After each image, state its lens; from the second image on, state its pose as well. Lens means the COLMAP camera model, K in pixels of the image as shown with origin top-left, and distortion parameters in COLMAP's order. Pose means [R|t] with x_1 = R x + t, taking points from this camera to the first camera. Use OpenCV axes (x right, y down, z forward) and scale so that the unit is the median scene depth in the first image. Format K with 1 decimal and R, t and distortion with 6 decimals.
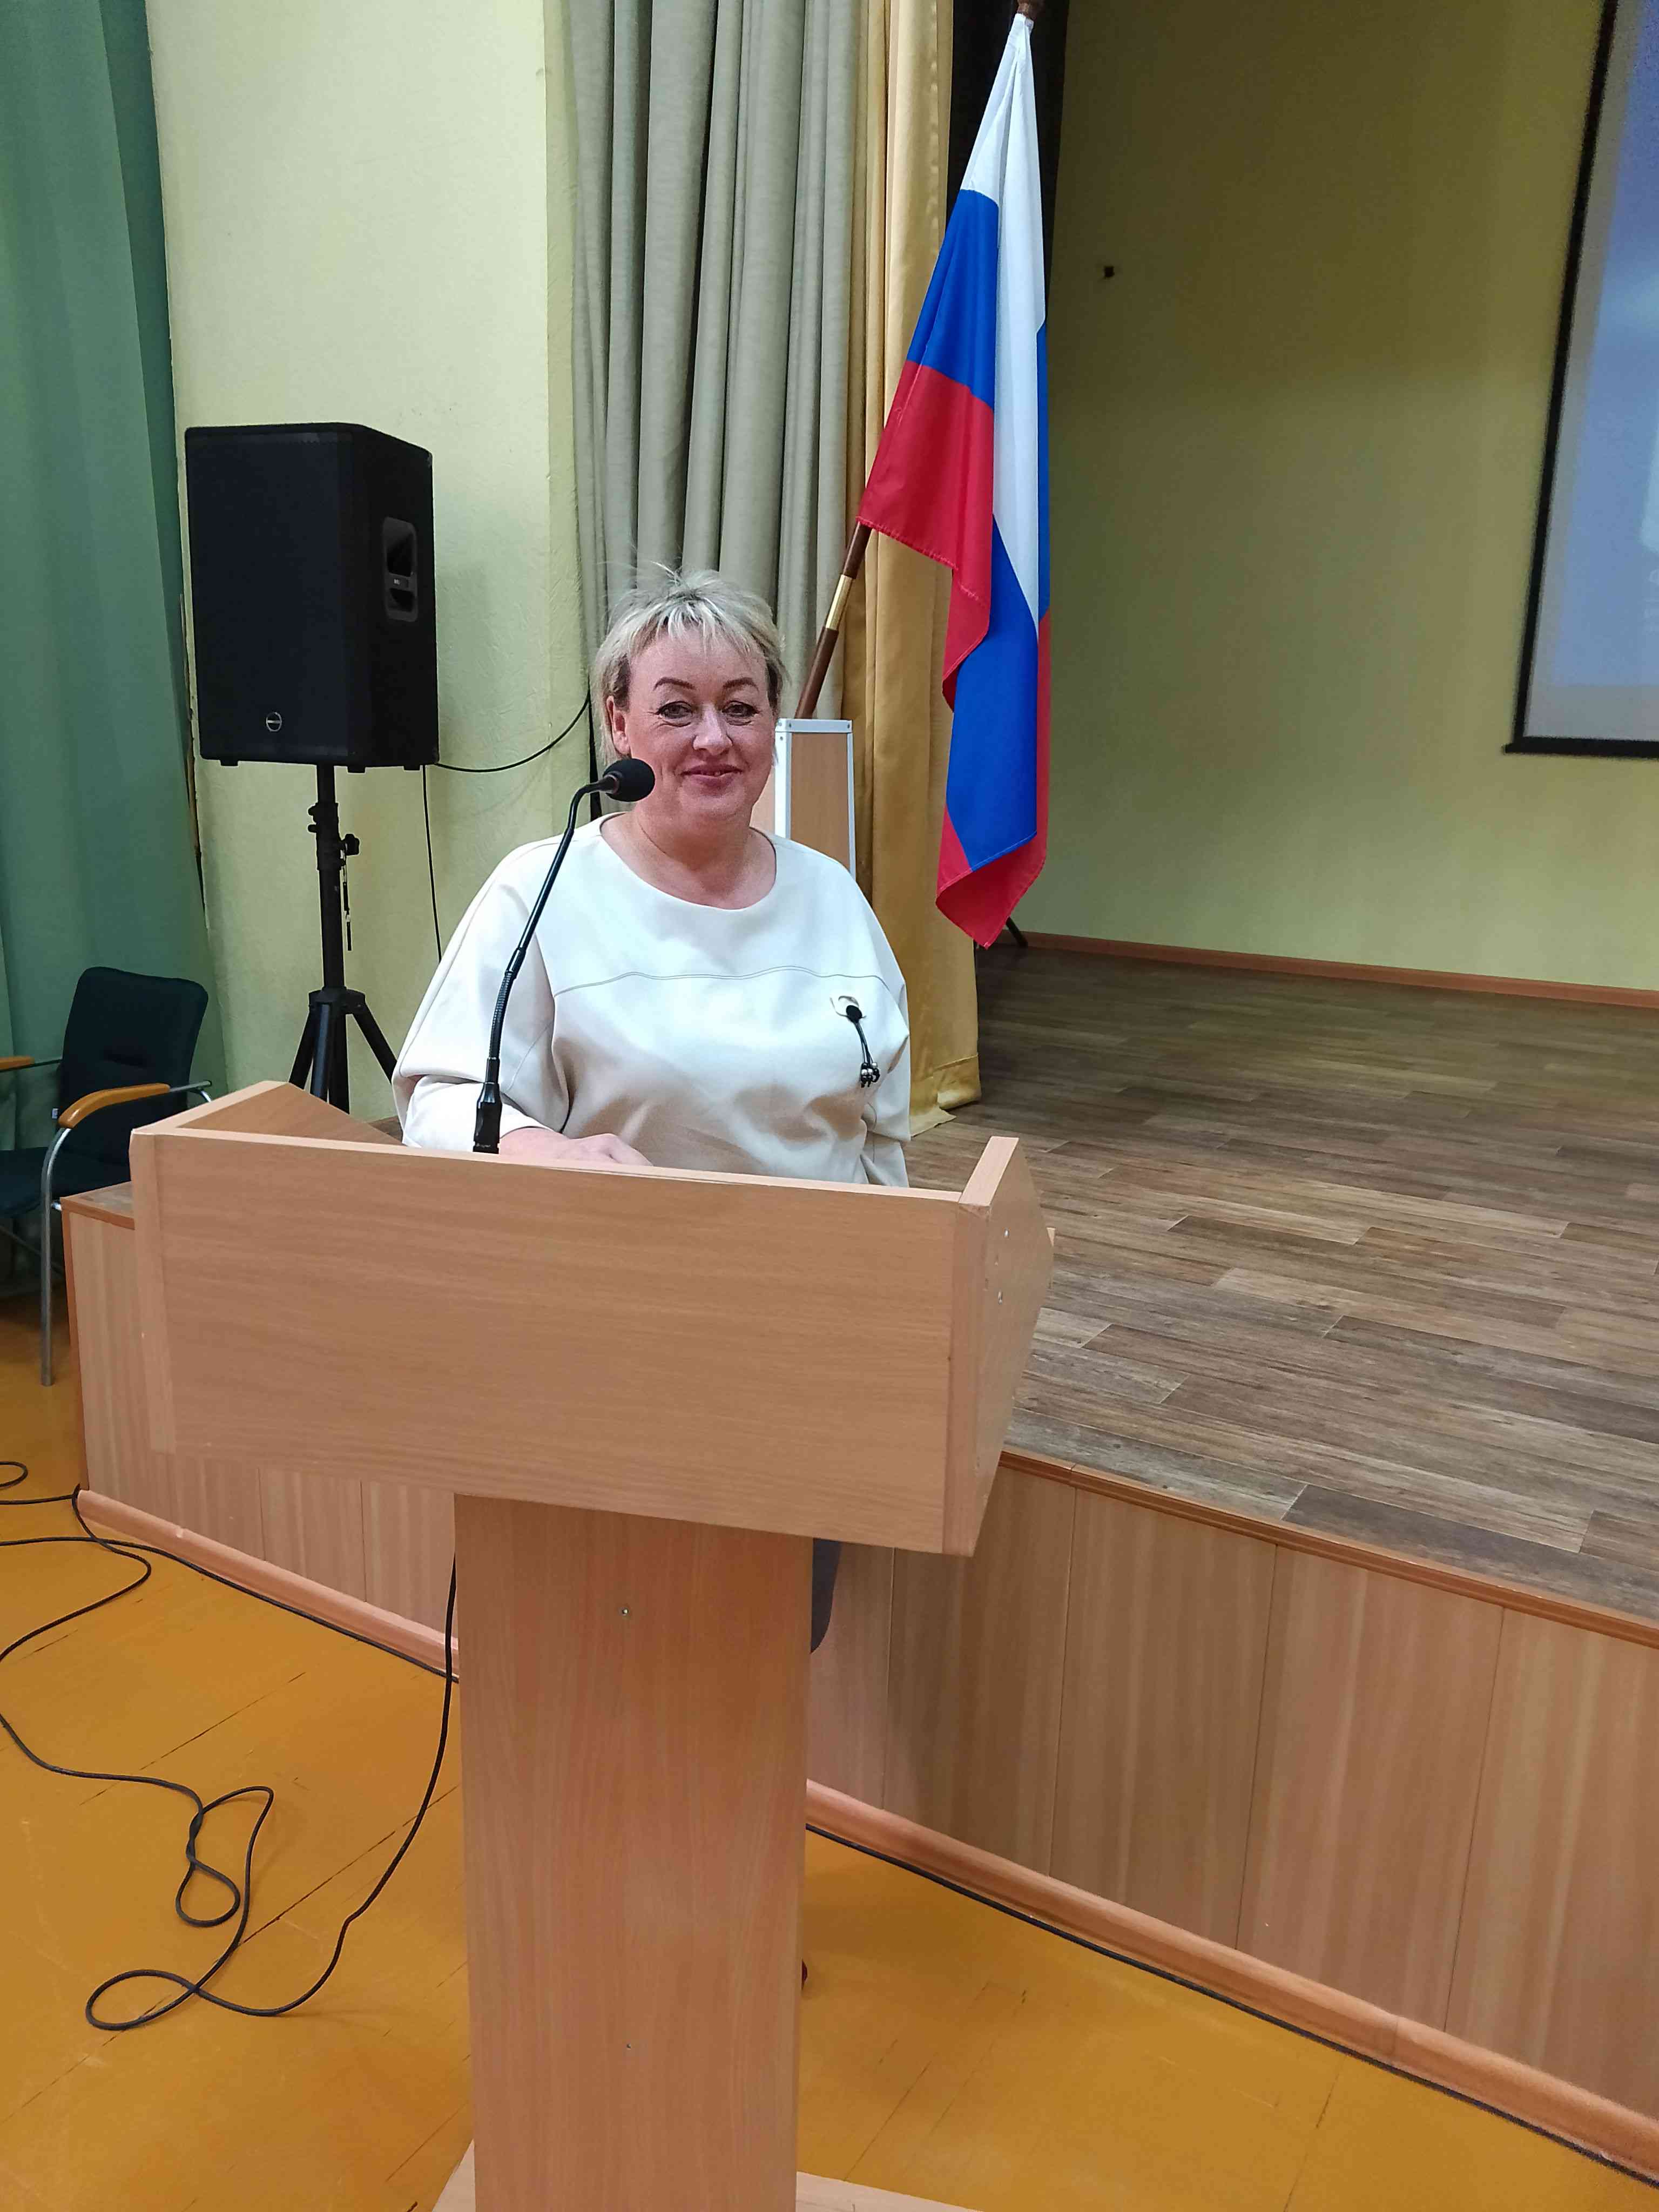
lens RADIAL K [[1642.8, 0, 832.3], [0, 1642.8, 1104.8], [0, 0, 1]] dist [0.016174, -0.066619]
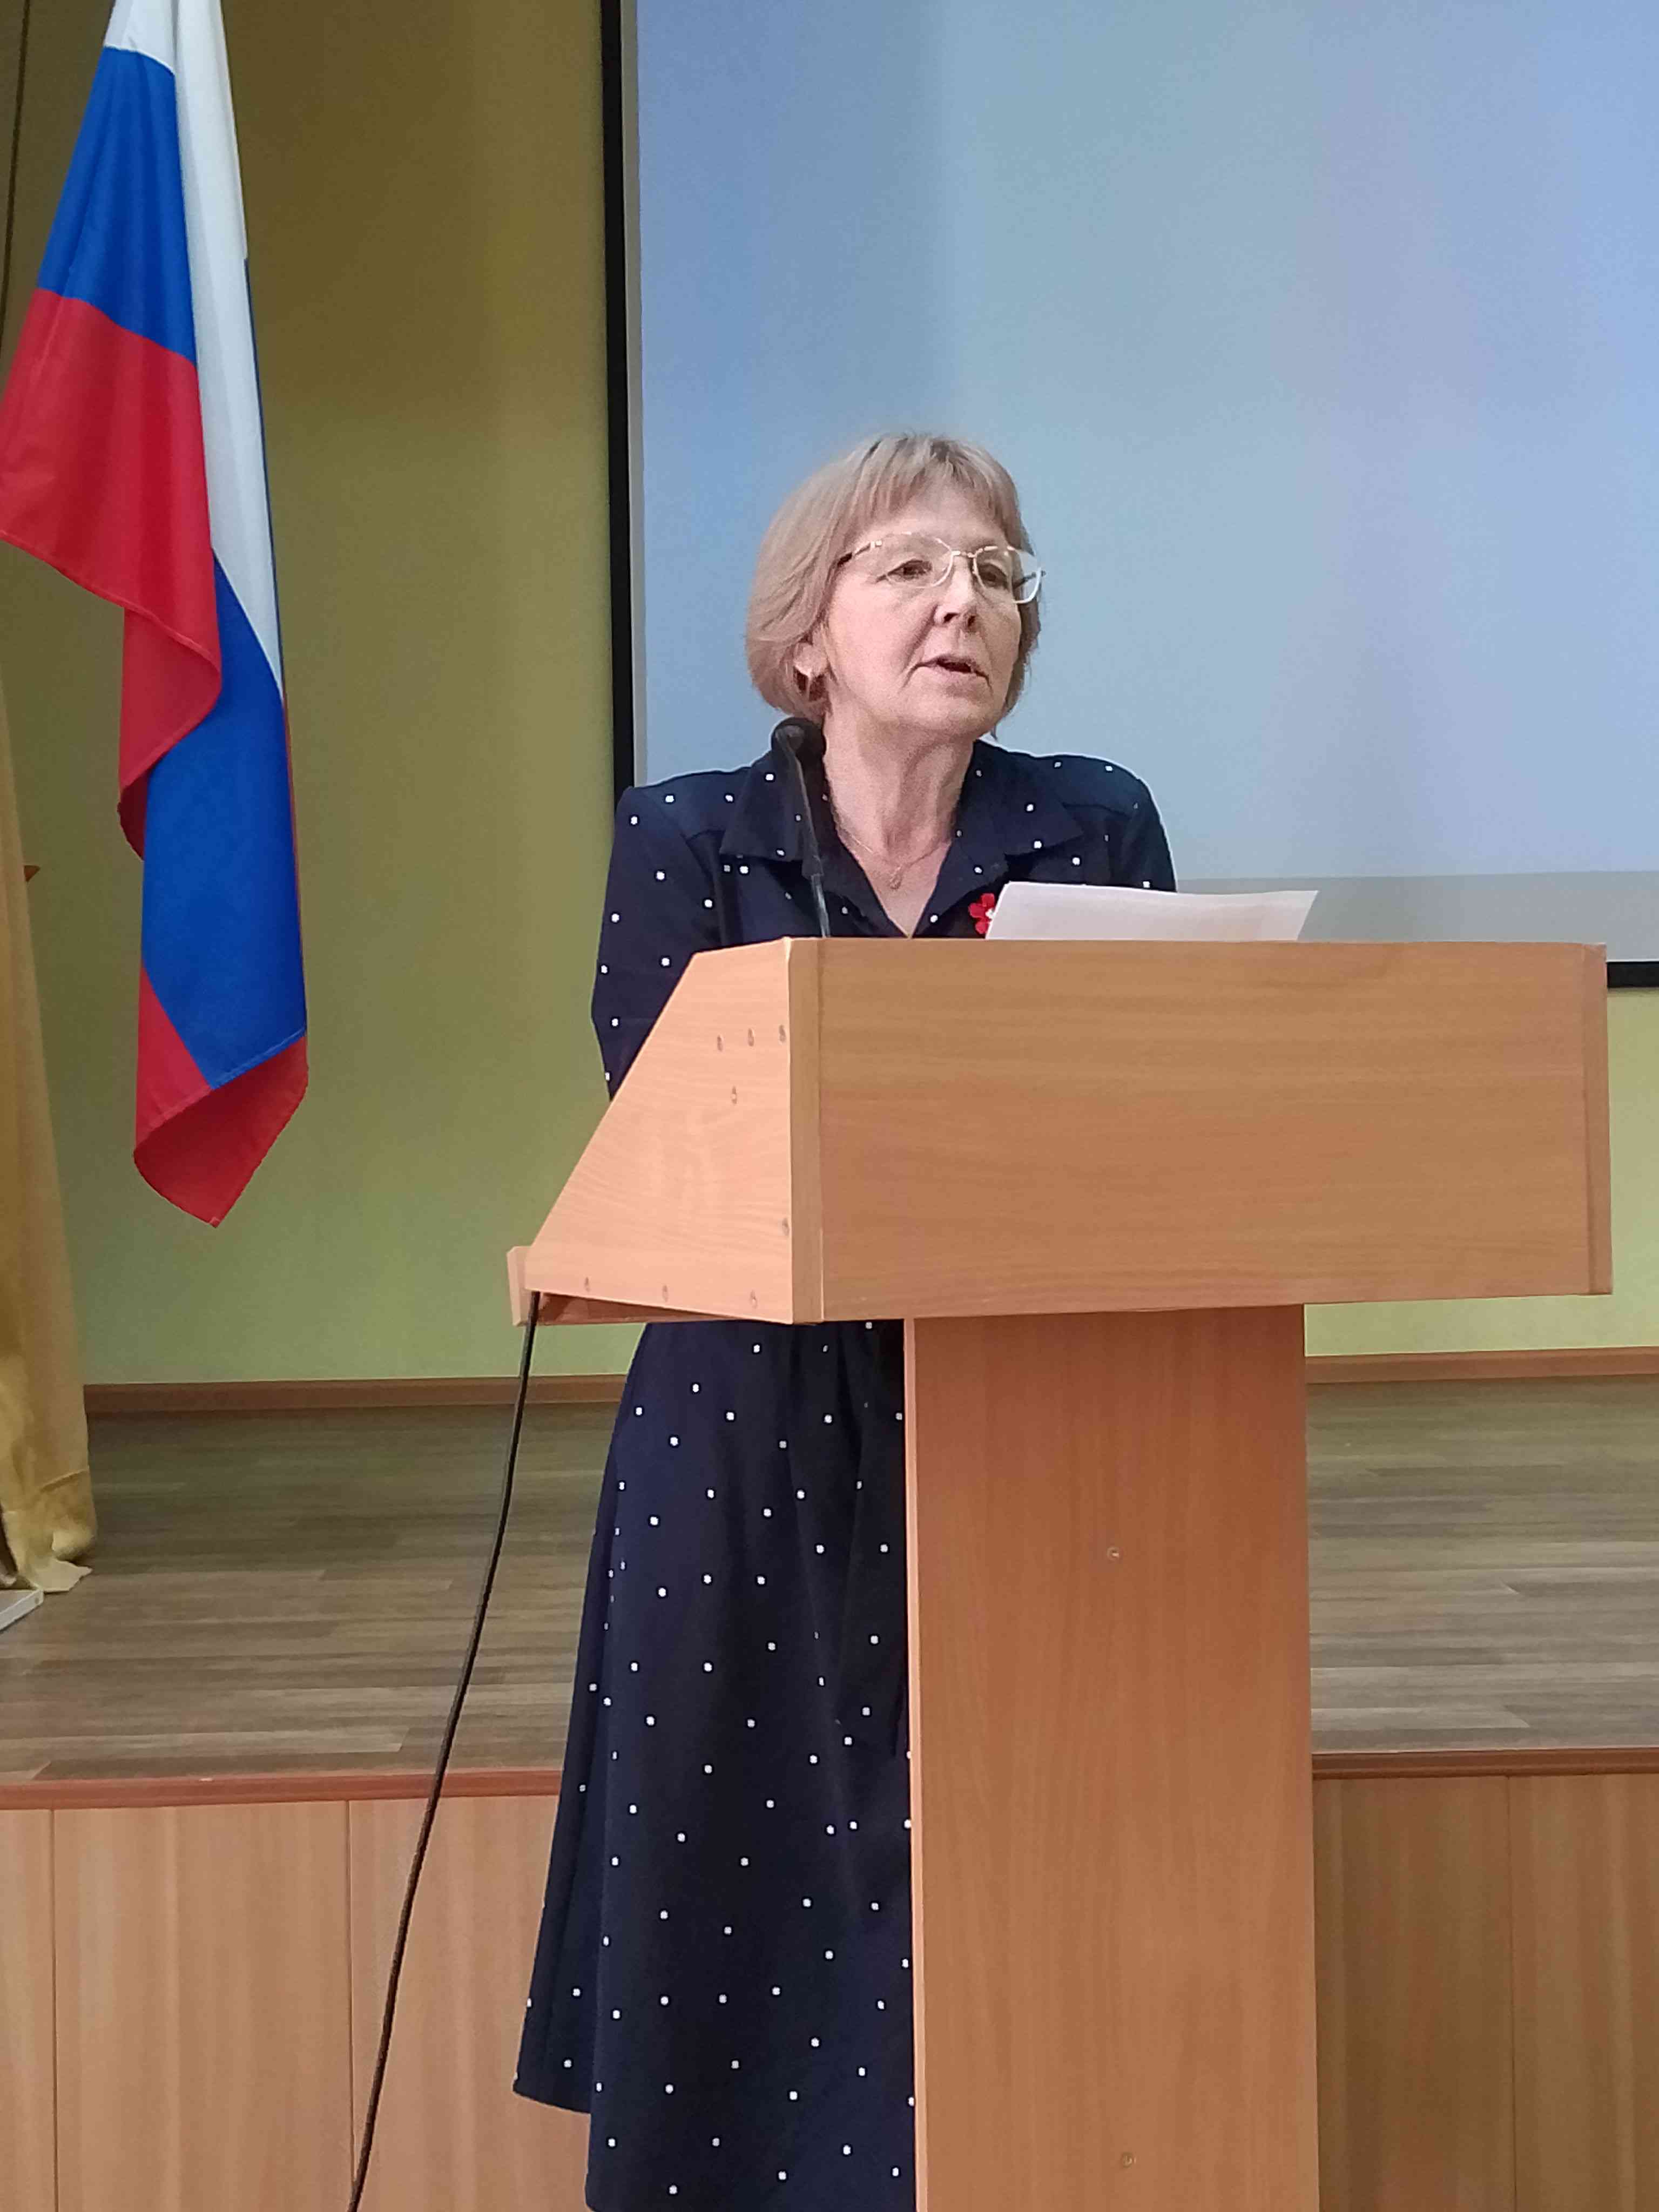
lens RADIAL K [[3572.9, 0, 829.5], [0, 3572.9, 1106.0], [0, 0, 1]] dist [0.003775, -0.014002]
pose [[0.832228, -0.033643, 0.553412, -0.473429], [0.162544, 0.969103, -0.185522, 0.149717], [-0.530072, 0.244351, 0.811983, -0.184677]]
